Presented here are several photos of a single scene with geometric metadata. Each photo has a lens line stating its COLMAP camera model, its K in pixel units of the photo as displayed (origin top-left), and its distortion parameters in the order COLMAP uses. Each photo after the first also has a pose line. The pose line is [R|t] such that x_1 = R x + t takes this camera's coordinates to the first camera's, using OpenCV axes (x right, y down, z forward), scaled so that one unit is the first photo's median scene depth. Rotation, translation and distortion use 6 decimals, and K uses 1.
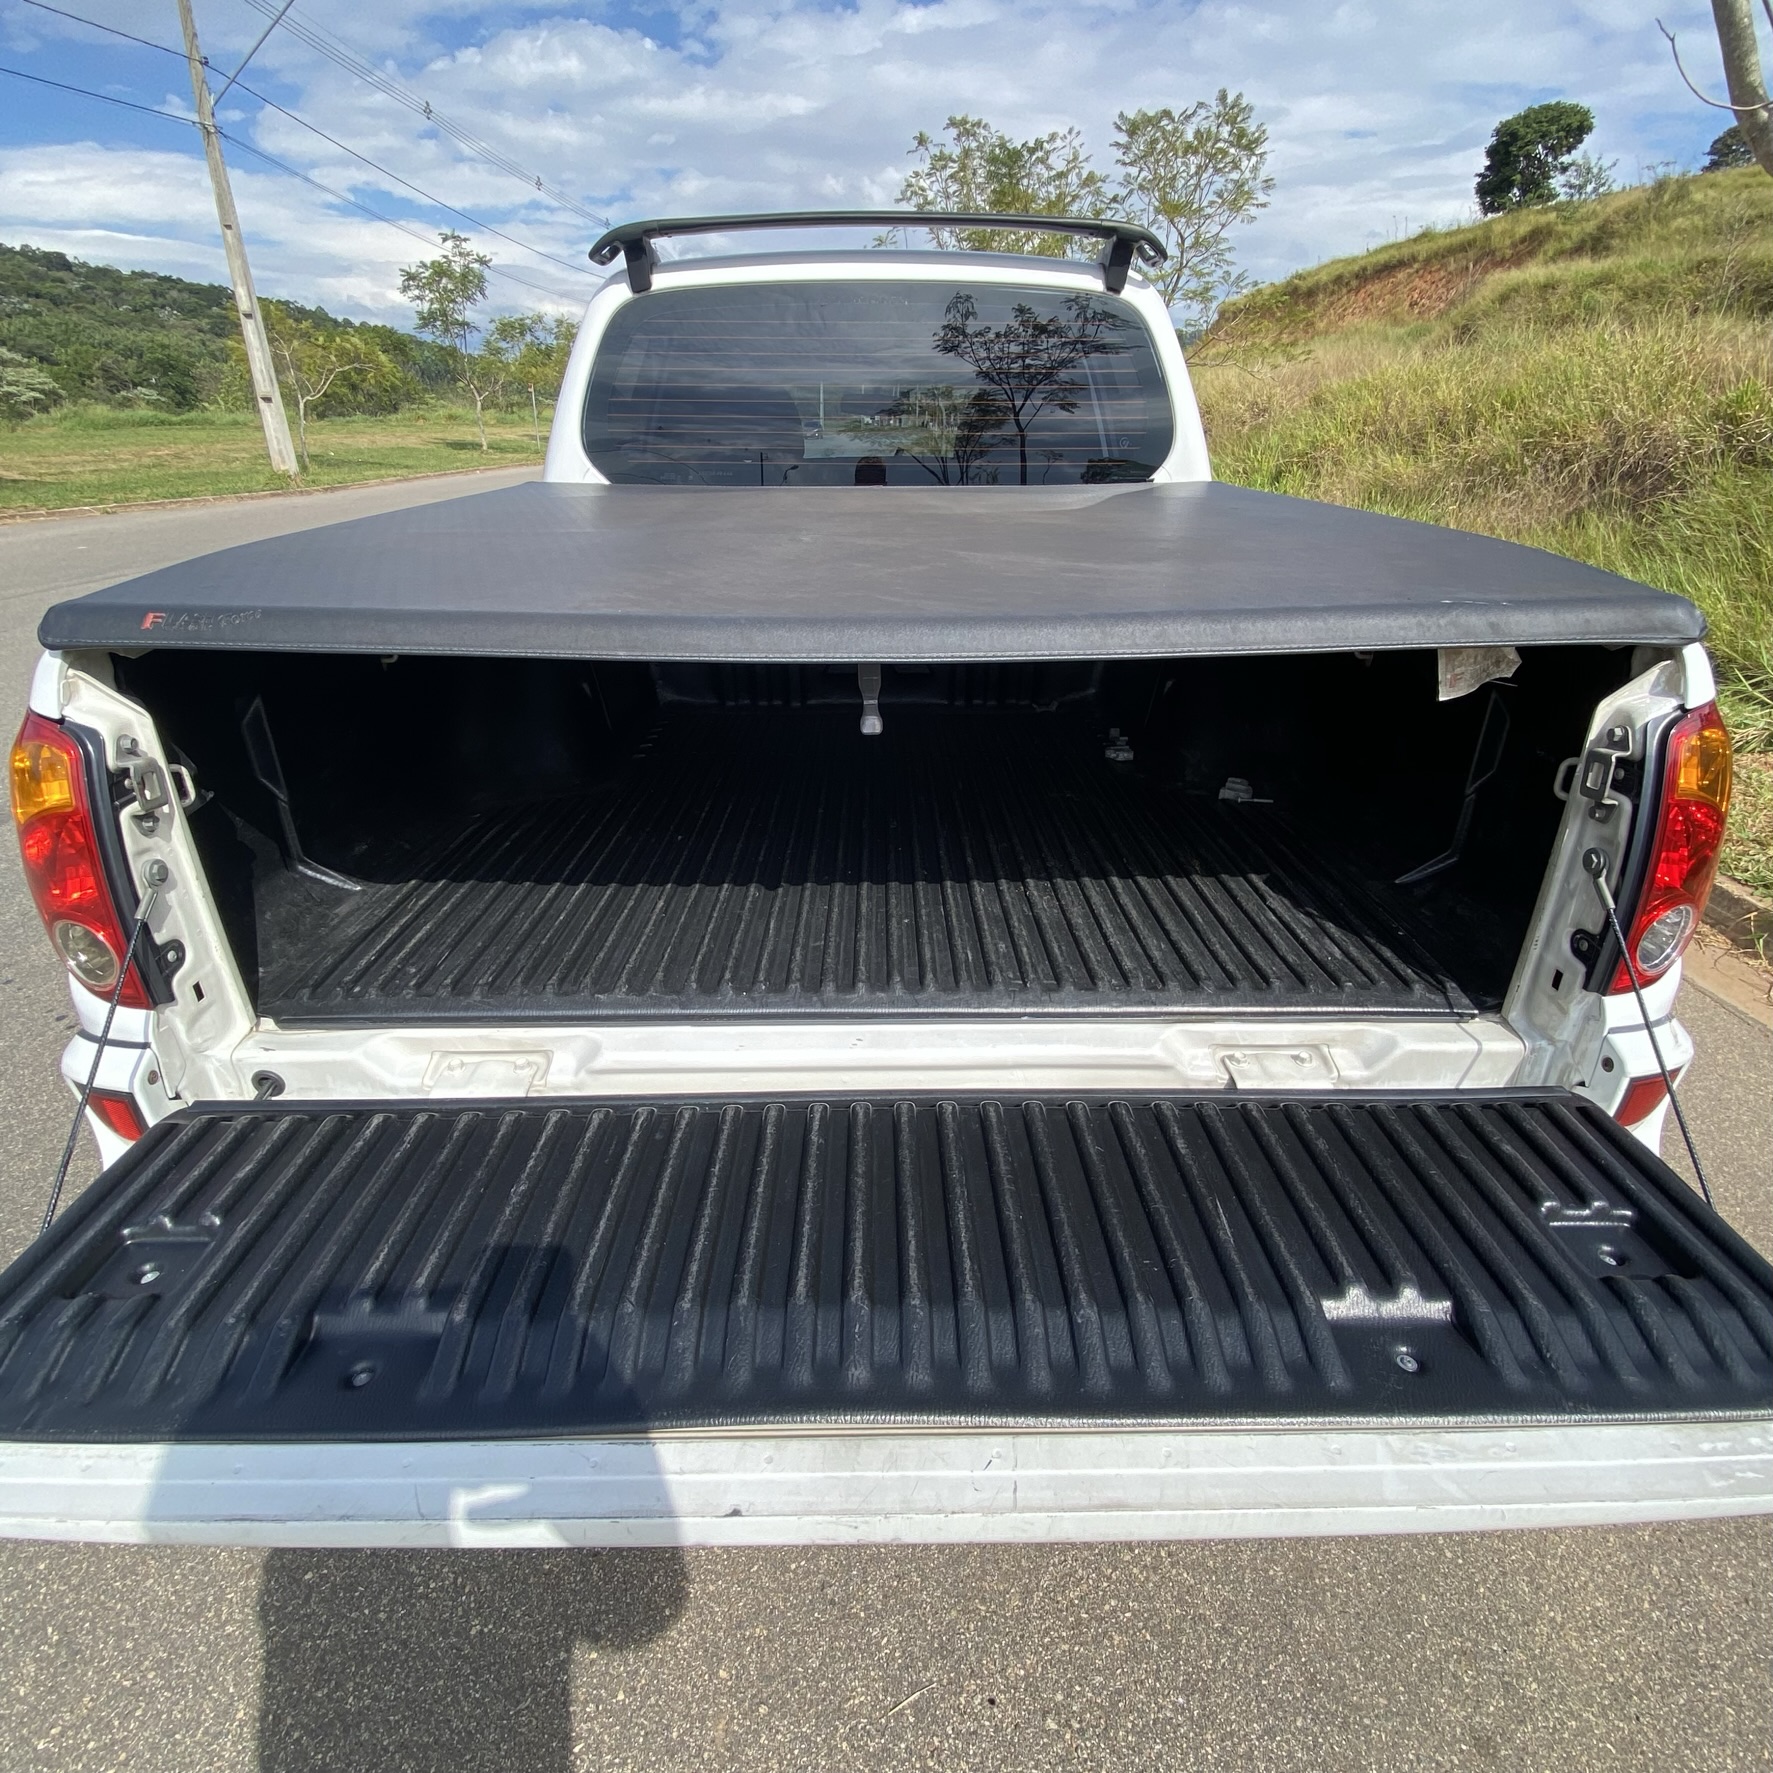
lens RADIAL K [[948.1, 0, 858.5], [0, 948.1, 863.8], [0, 0, 1]] dist [0.026908, -0.040215]
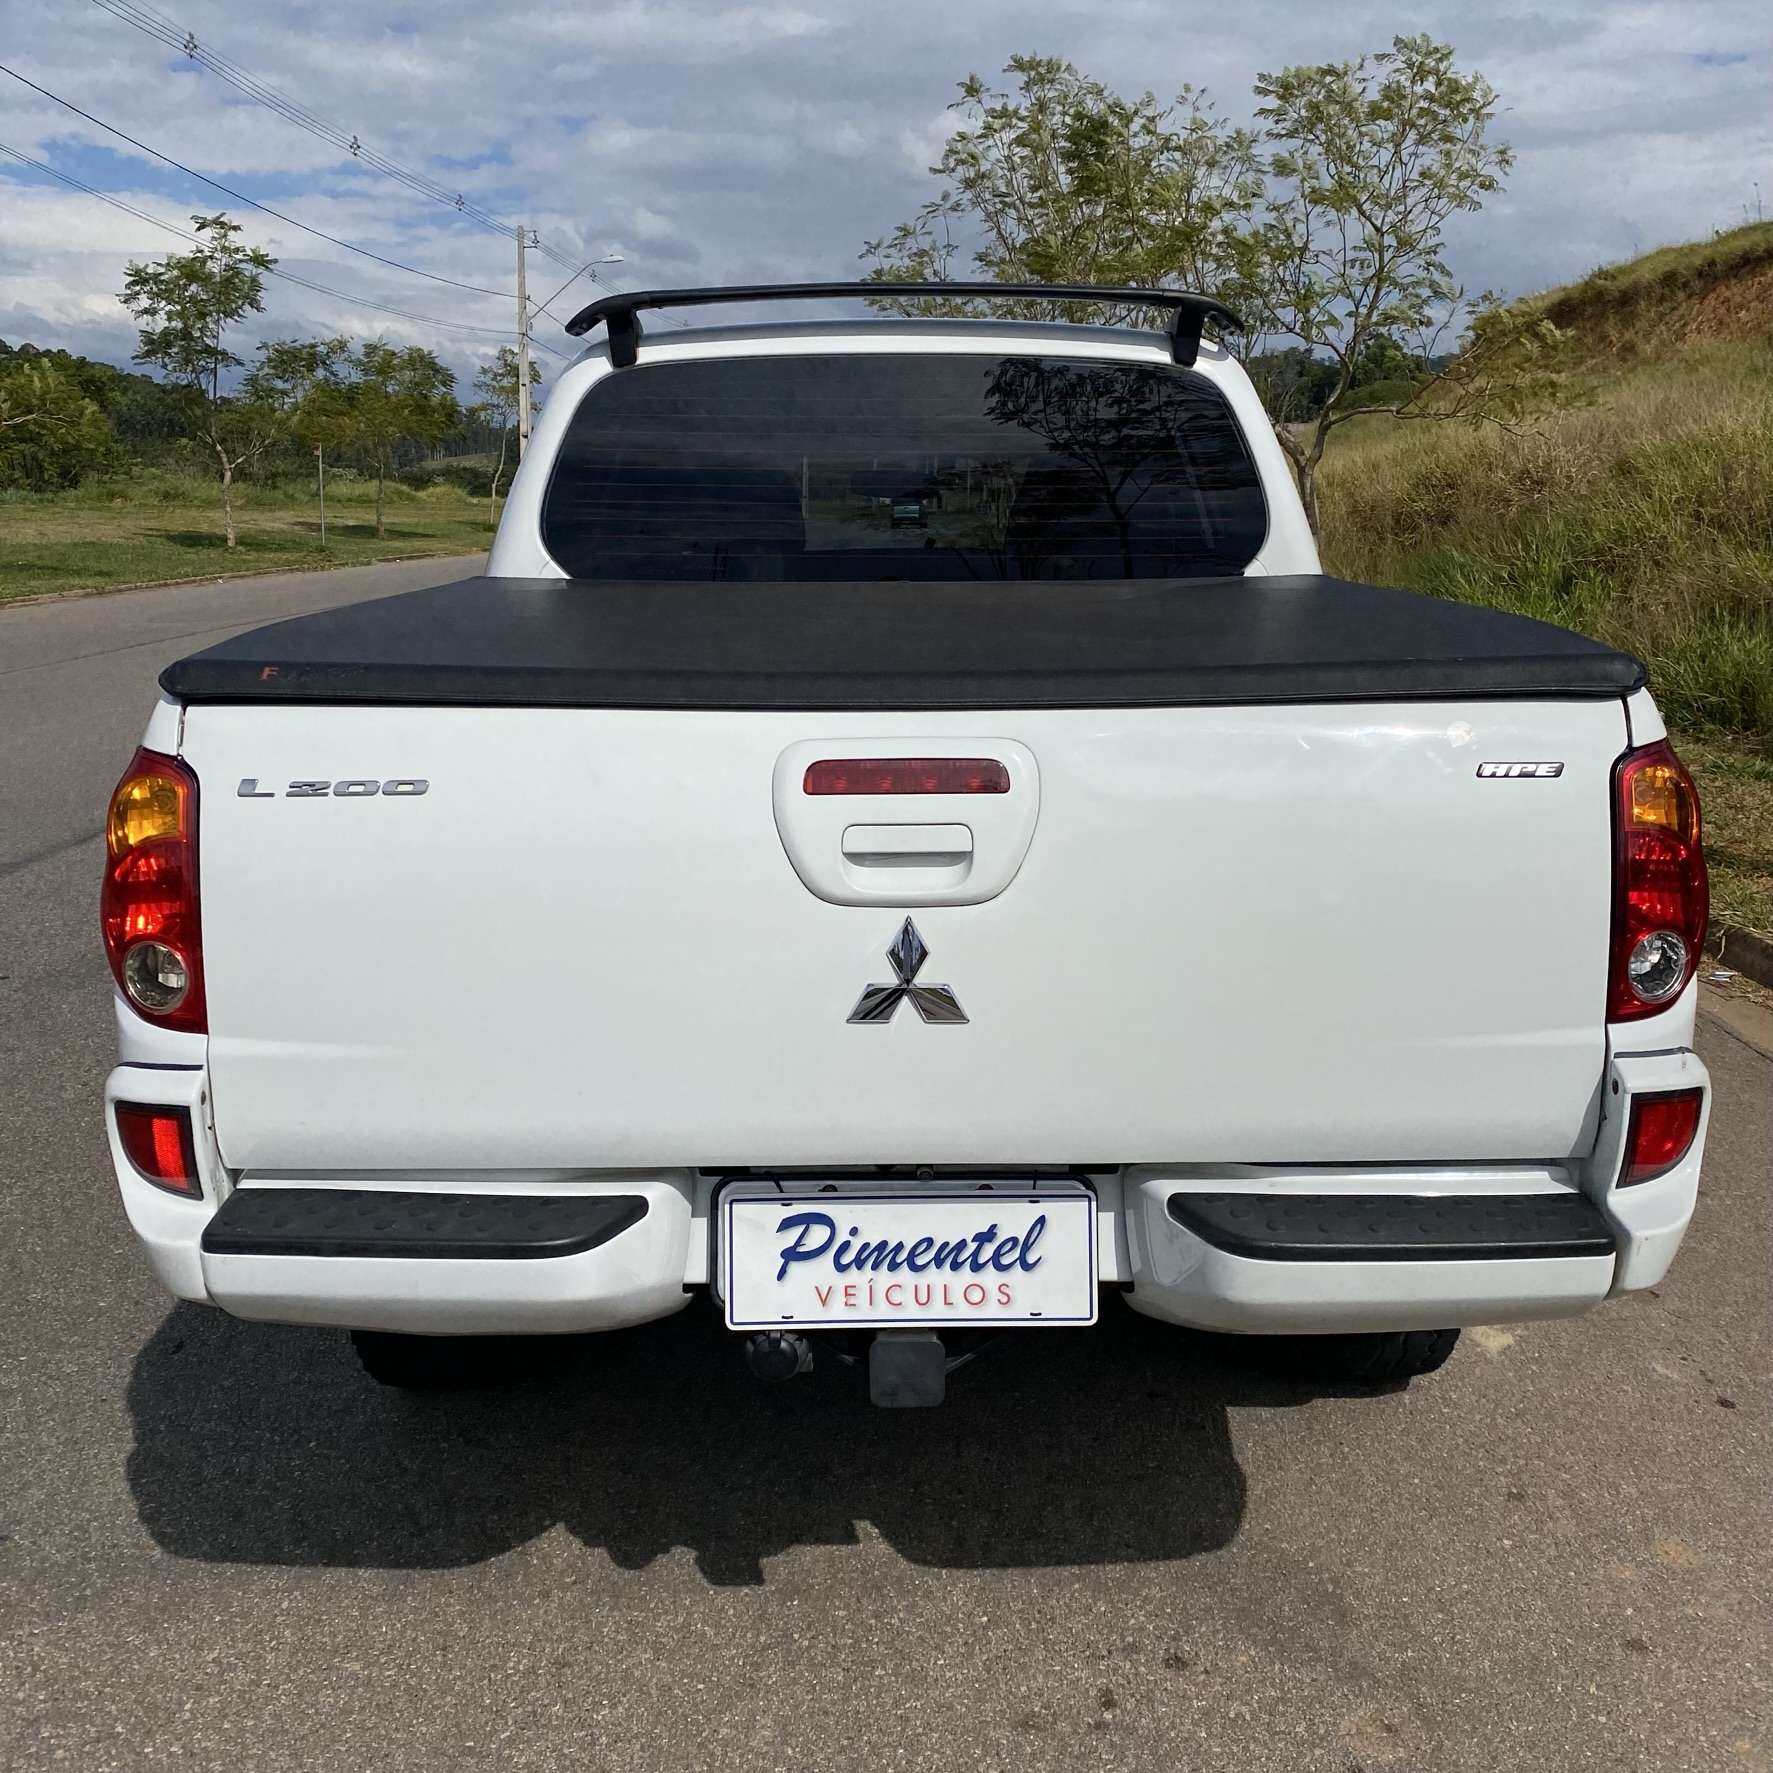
lens RADIAL K [[1878.7, 0, 859.9], [0, 1878.7, 884.2], [0, 0, 1]] dist [0.035864, -0.062319]
pose [[0.999993, 0.000118, -0.003607, -0.002191], [-0.000950, 0.972786, -0.231701, 0.045158], [0.003482, 0.231703, 0.972780, -0.100183]]
